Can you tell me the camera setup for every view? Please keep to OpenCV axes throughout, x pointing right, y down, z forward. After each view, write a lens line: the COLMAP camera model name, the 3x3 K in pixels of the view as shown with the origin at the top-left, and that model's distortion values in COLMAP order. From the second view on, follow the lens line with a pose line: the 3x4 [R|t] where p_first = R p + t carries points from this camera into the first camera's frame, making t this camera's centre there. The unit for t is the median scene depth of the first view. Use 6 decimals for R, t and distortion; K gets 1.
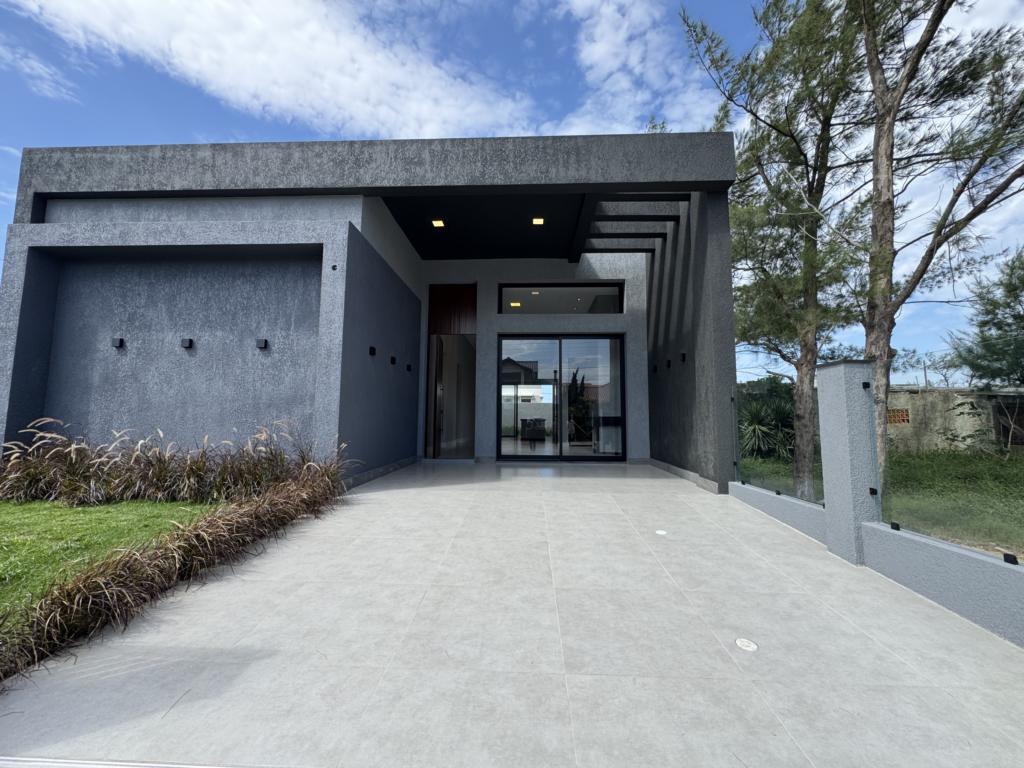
lens RADIAL K [[409.3, 0, 513.4], [0, 409.3, 382.7], [0, 0, 1]] dist [-0.001231, -0.000242]
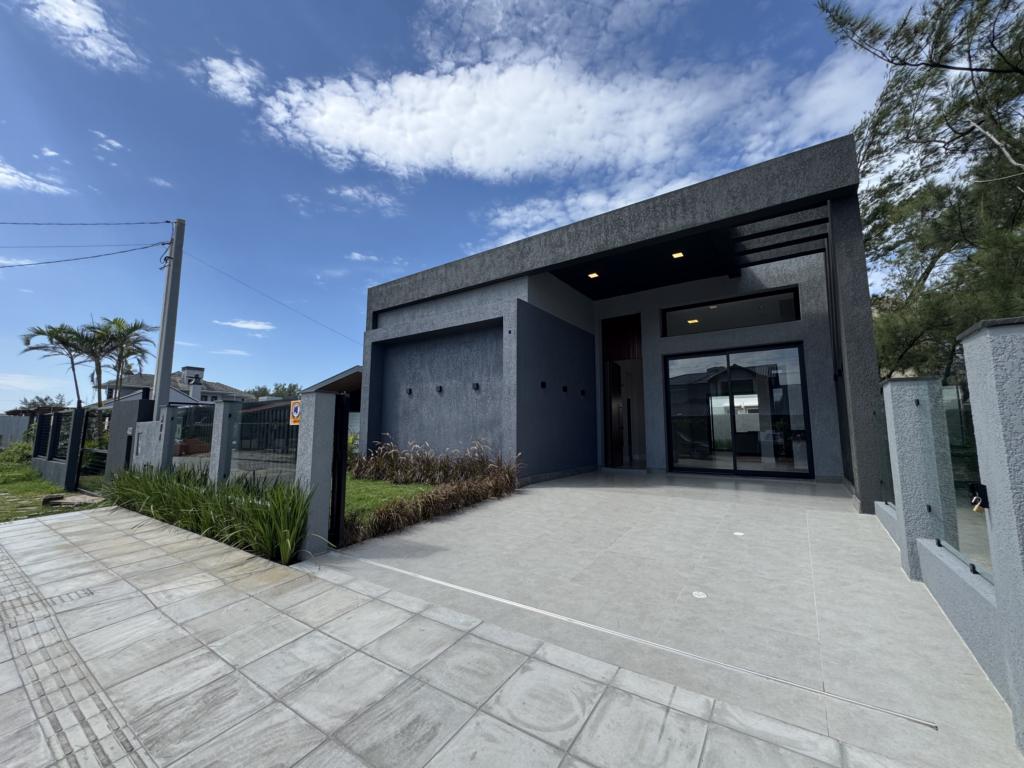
lens RADIAL K [[411.9, 0, 513.7], [0, 411.9, 382.3], [0, 0, 1]] dist [0.001218, 0.000125]
pose [[0.843984, -0.071571, -0.531571, 0.322982], [0.055198, 0.997385, -0.046651, -0.029229], [0.533520, 0.010031, 0.845728, -0.225376]]
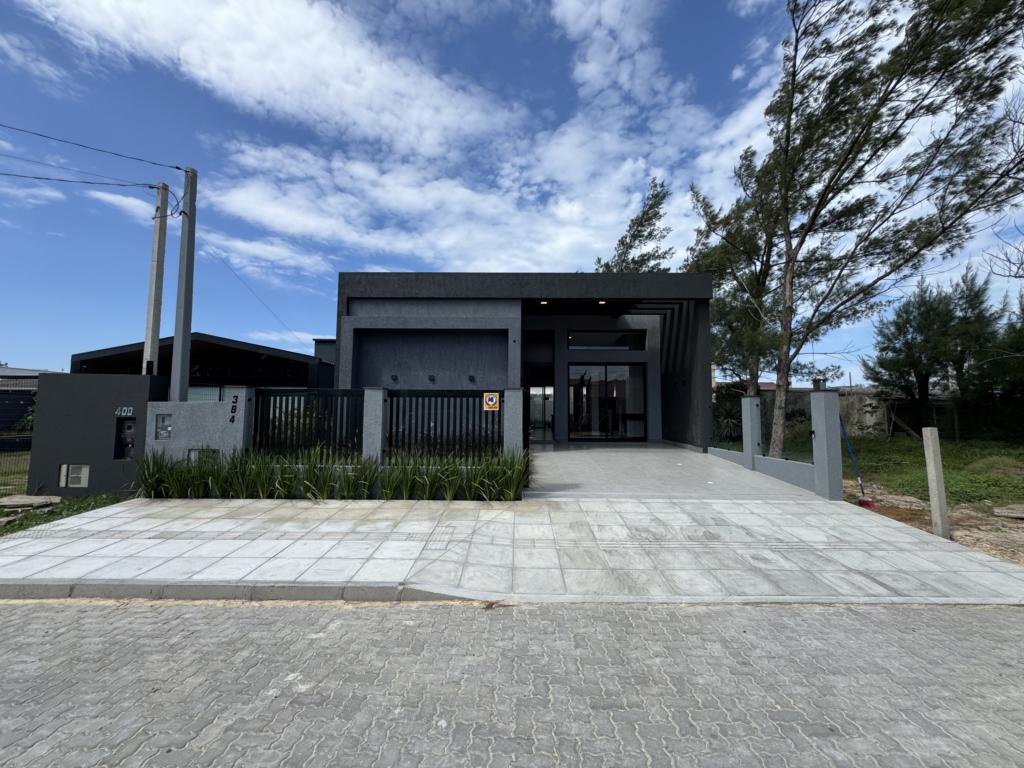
lens RADIAL K [[411.5, 0, 515.0], [0, 411.5, 371.9], [0, 0, 1]] dist [-0.010871, 0.000157]
pose [[0.999334, 0.002498, 0.036411, -0.473089], [-0.002105, 0.999939, -0.010849, -0.101818], [-0.036436, 0.010765, 0.999278, -0.938261]]
